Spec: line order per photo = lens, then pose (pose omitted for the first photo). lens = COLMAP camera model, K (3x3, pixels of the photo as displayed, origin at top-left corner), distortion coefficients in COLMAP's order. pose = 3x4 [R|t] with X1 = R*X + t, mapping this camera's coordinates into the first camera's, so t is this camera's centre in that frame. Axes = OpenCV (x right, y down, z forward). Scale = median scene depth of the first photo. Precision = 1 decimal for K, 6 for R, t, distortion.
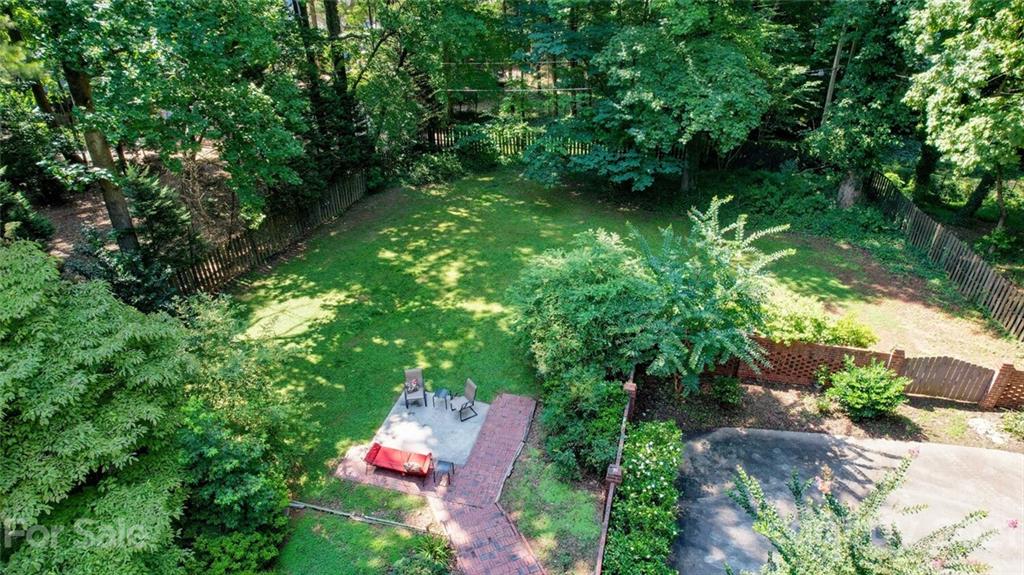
lens RADIAL K [[648.5, 0, 512.0], [0, 648.5, 287.5], [0, 0, 1]] dist [-0.031260, 0.000888]
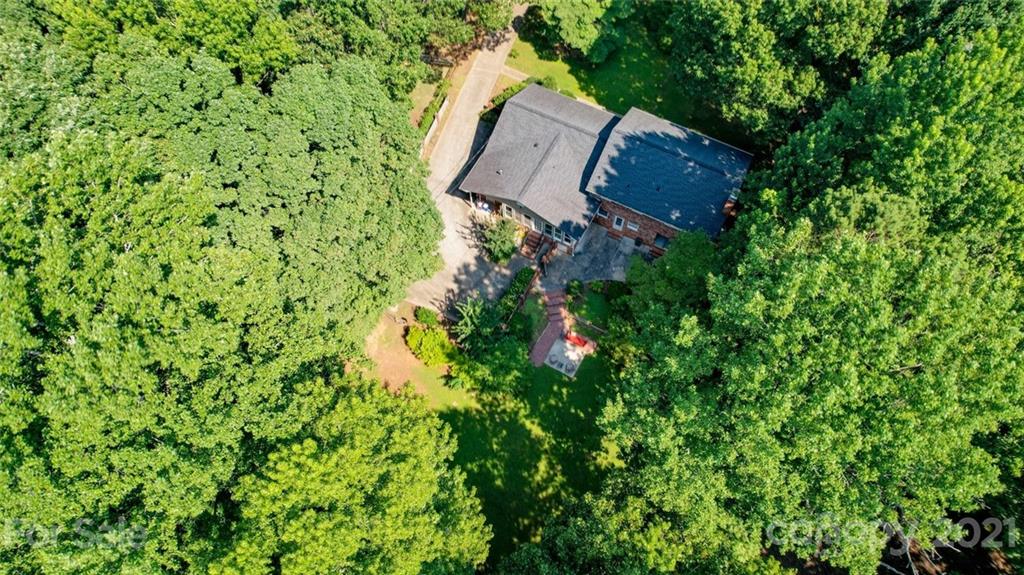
lens RADIAL K [[648.5, 0, 512.0], [0, 648.5, 287.5], [0, 0, 1]] dist [-0.031260, 0.000888]
pose [[-0.970597, -0.205508, 0.125328, -0.177098], [0.149295, -0.105541, 0.983144, -2.423157], [-0.188817, 0.972948, 0.133119, 0.317971]]
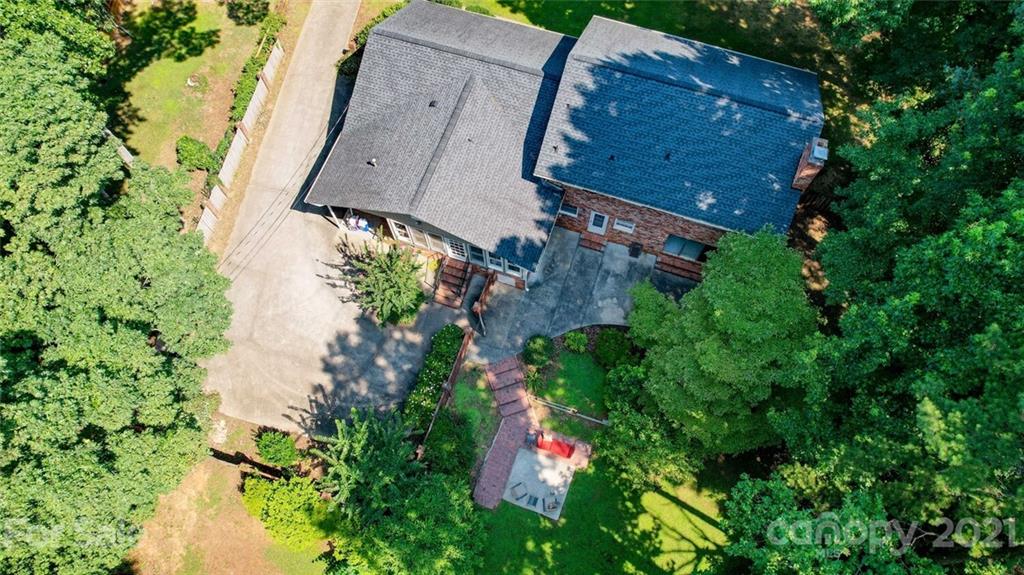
lens RADIAL K [[648.5, 0, 512.0], [0, 648.5, 287.5], [0, 0, 1]] dist [-0.031260, 0.000888]
pose [[-0.996374, -0.068349, 0.050677, -0.096234], [0.062090, -0.176833, 0.982281, -1.178393], [-0.058176, 0.981865, 0.180435, 0.212483]]
